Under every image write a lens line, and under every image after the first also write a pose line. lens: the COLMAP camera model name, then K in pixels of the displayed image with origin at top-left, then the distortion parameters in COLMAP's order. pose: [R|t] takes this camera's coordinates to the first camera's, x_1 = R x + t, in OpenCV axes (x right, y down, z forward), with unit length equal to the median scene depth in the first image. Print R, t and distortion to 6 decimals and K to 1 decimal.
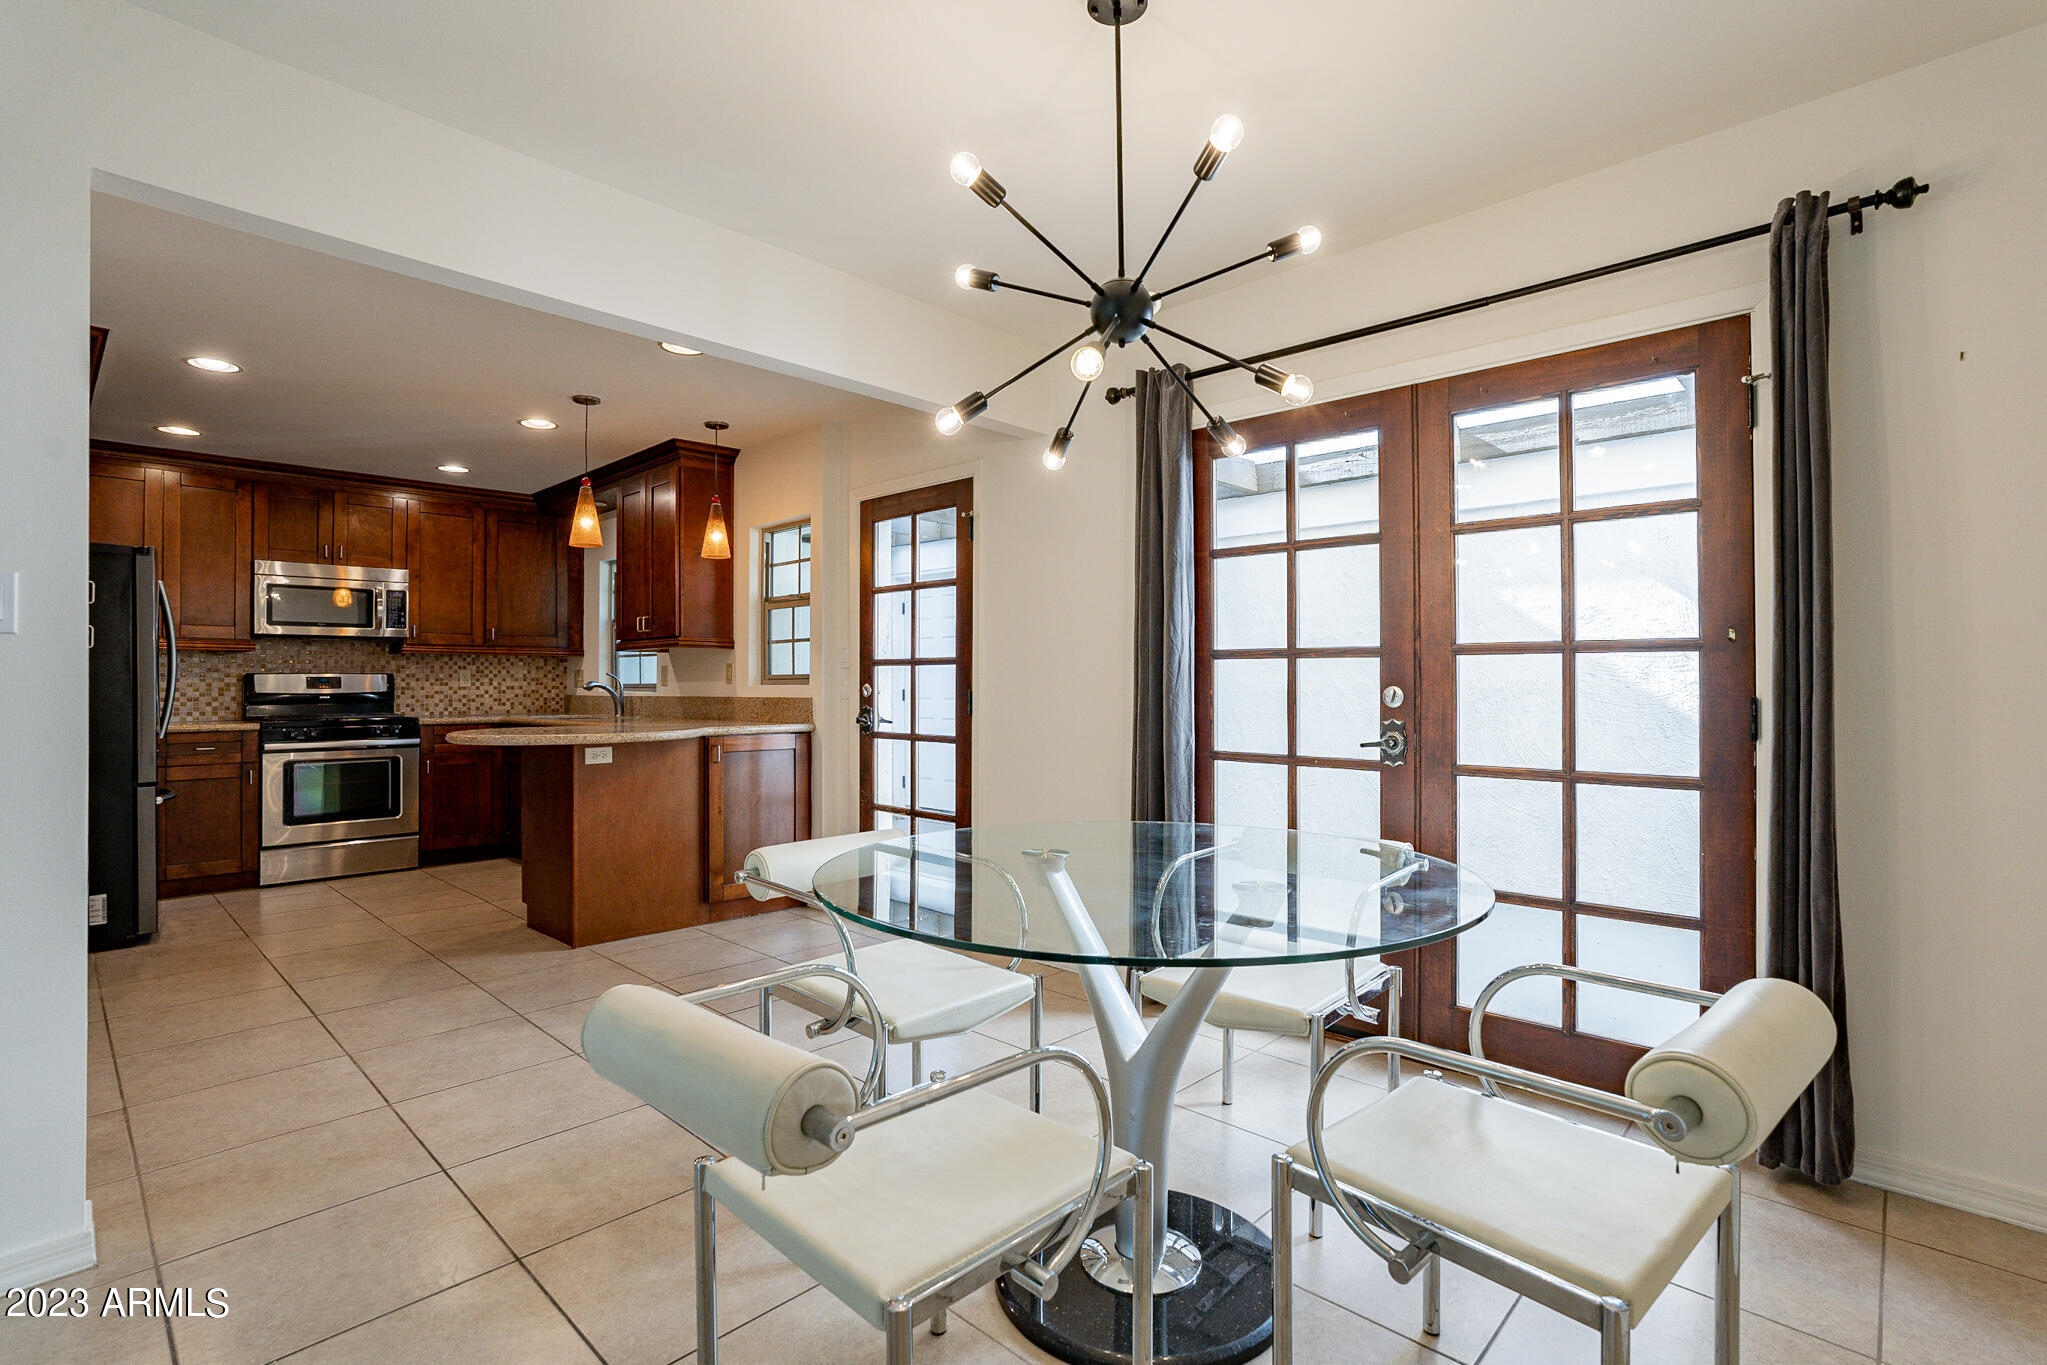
lens RADIAL K [[967.6, 0, 1014.3], [0, 967.6, 672.2], [0, 0, 1]] dist [-0.020538, 0.010296]
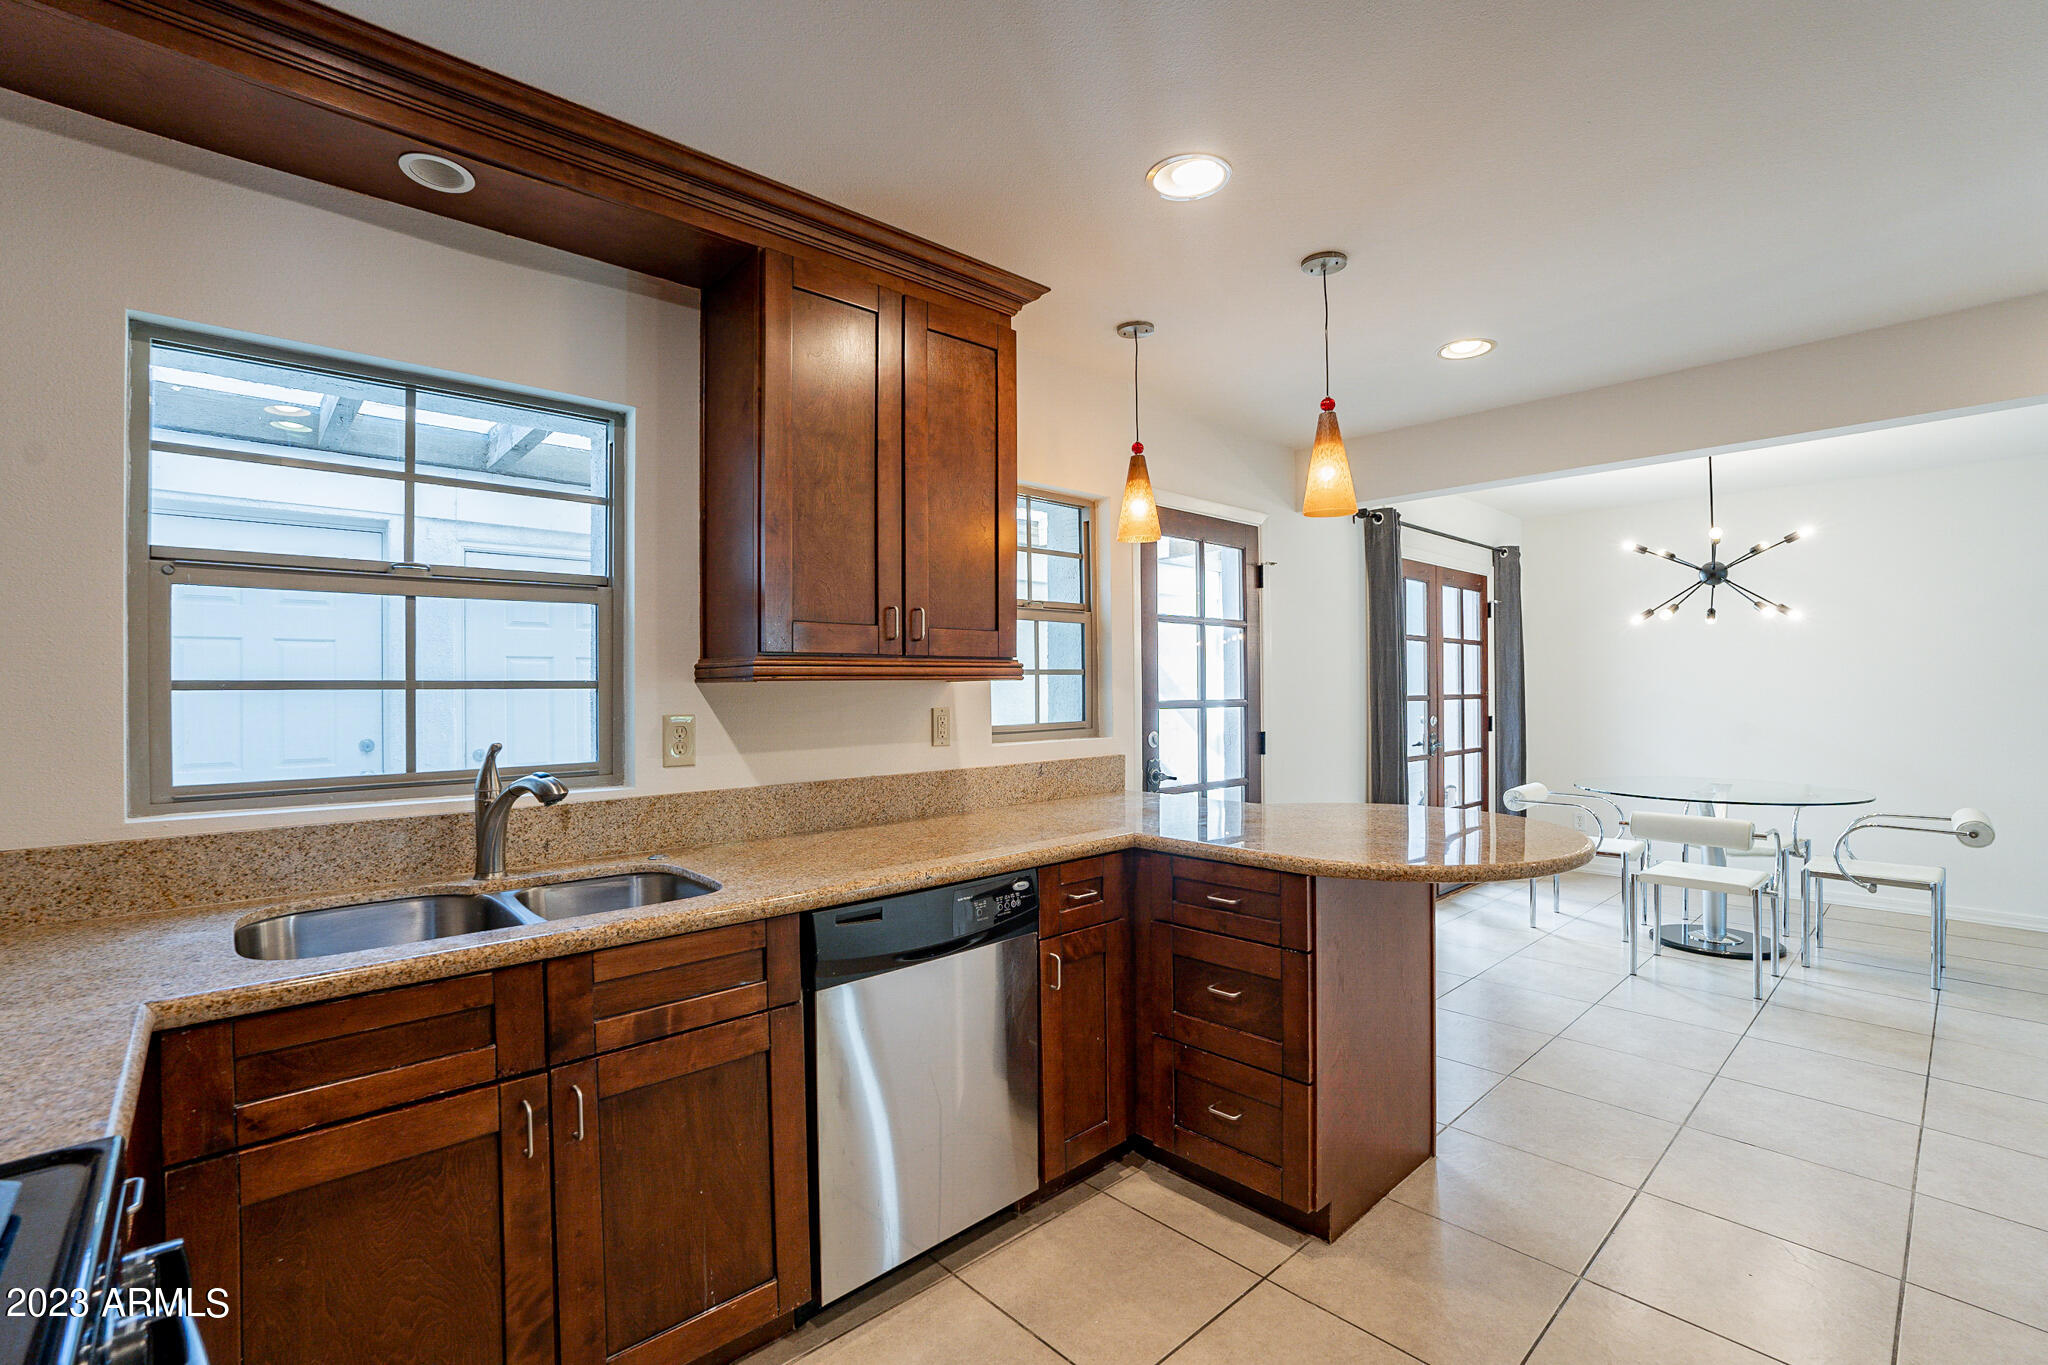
lens RADIAL K [[916.9, 0, 1044.1], [0, 916.9, 678.5], [0, 0, 1]] dist [-0.055047, 0.016647]
pose [[0.043531, 0.014619, 0.998945, -0.859027], [-0.002075, 0.999892, -0.014542, -0.019728], [-0.999050, -0.001440, 0.043557, 0.991862]]
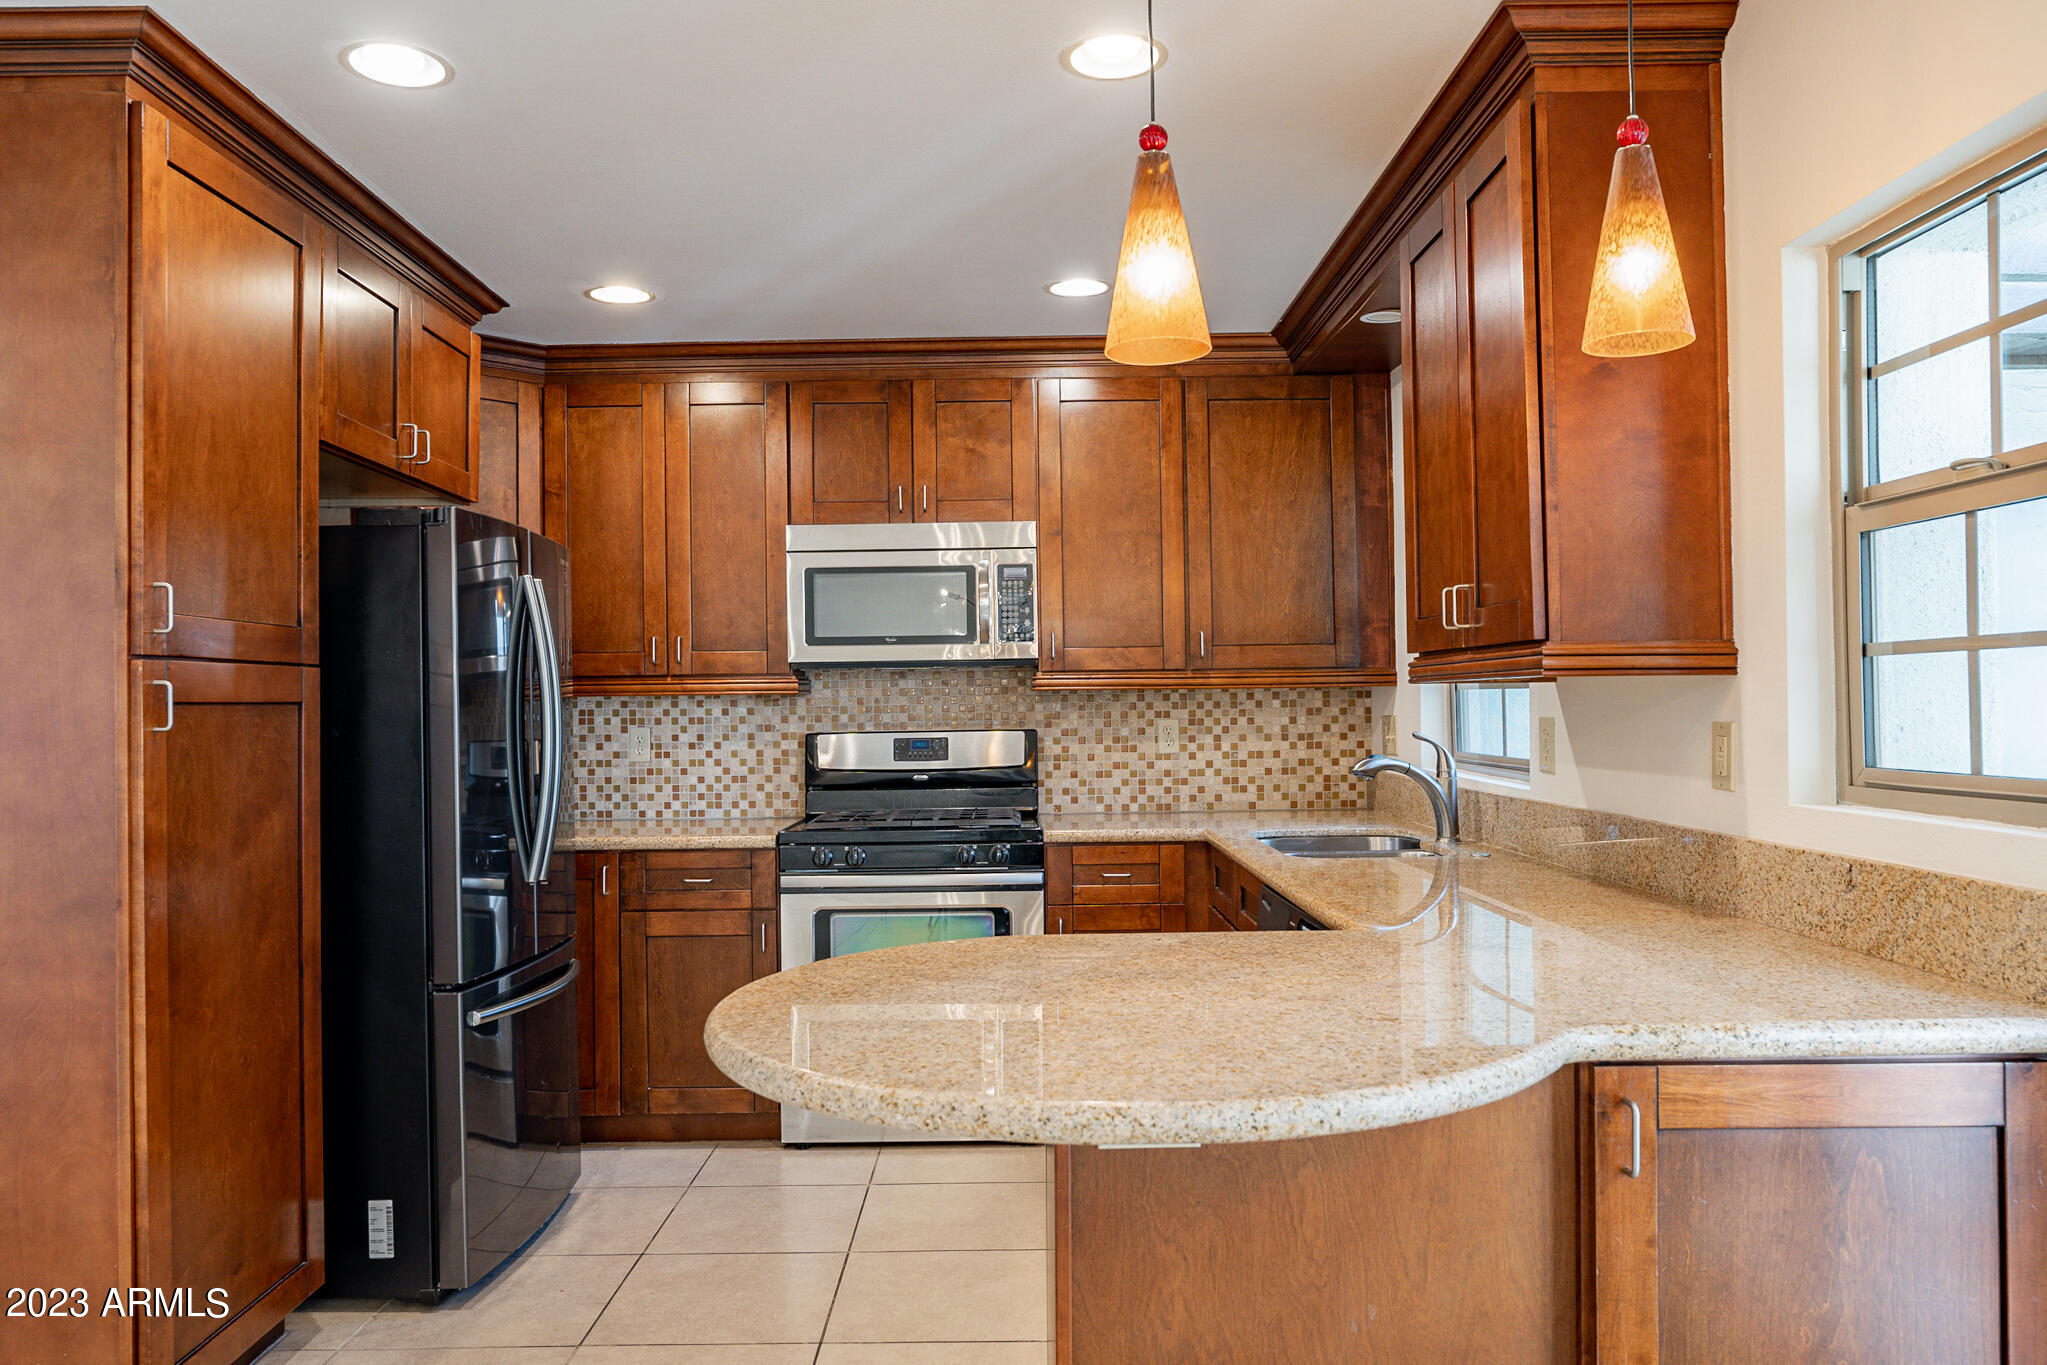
lens RADIAL K [[1411.7, 0, 1030.8], [0, 1411.7, 692.5], [0, 0, 1]] dist [-0.029904, 0.010713]
pose [[0.706465, -0.010413, -0.707672, -0.148128], [0.020065, 0.999785, 0.005319, -0.027197], [0.707464, -0.017957, 0.706521, 0.581155]]
